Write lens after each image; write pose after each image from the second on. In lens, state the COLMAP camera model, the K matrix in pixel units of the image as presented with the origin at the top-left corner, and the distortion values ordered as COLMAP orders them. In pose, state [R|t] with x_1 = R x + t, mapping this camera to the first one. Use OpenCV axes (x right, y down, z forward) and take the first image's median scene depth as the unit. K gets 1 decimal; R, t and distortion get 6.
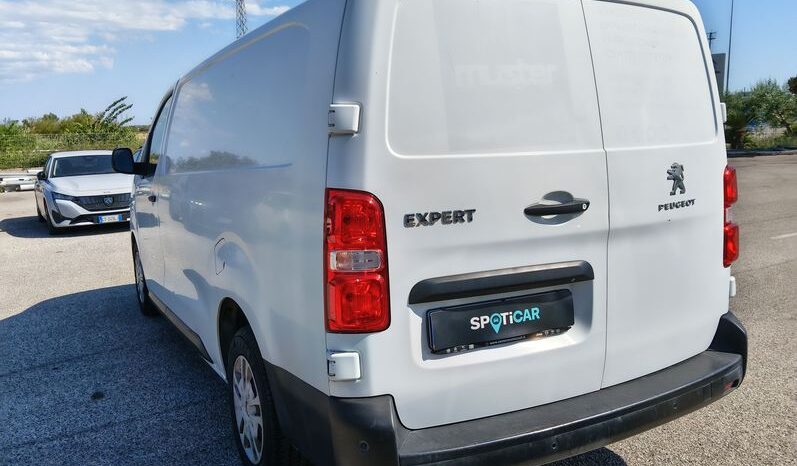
lens RADIAL K [[650.6, 0, 396.3], [0, 650.6, 237.4], [0, 0, 1]] dist [0.062394, -0.147033]
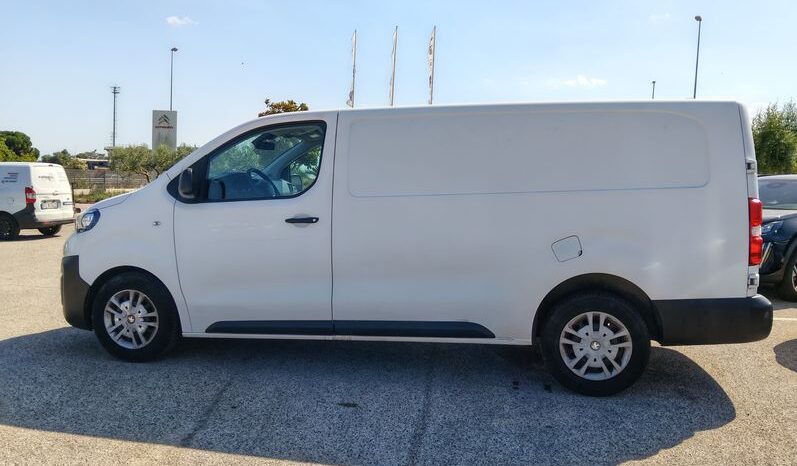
lens RADIAL K [[650.6, 0, 396.6], [0, 650.6, 233.3], [0, 0, 1]] dist [0.062394, -0.147033]
pose [[0.635415, -0.017737, 0.771967, -2.333324], [0.080142, 0.995852, -0.043085, 0.038391], [-0.768001, 0.089244, 0.634201, 0.497974]]
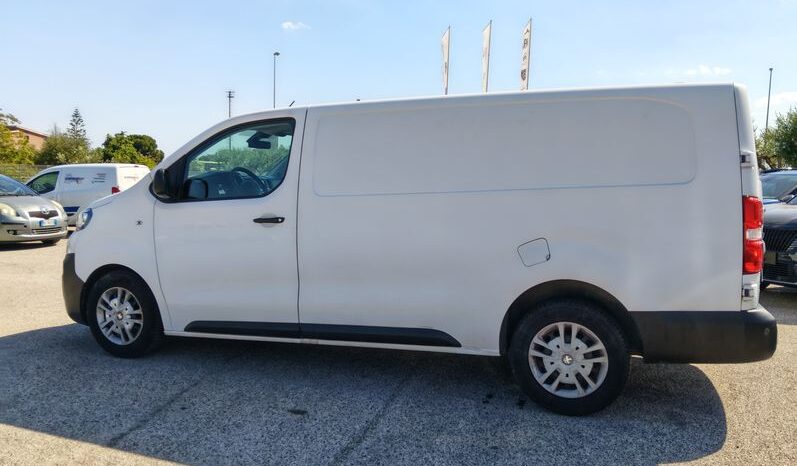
lens RADIAL K [[650.6, 0, 393.7], [0, 650.6, 234.1], [0, 0, 1]] dist [0.062394, -0.147033]
pose [[0.753833, -0.016918, 0.656848, -1.934746], [0.066728, 0.996471, -0.050915, 0.057792], [-0.653669, 0.082212, 0.752302, 0.242714]]
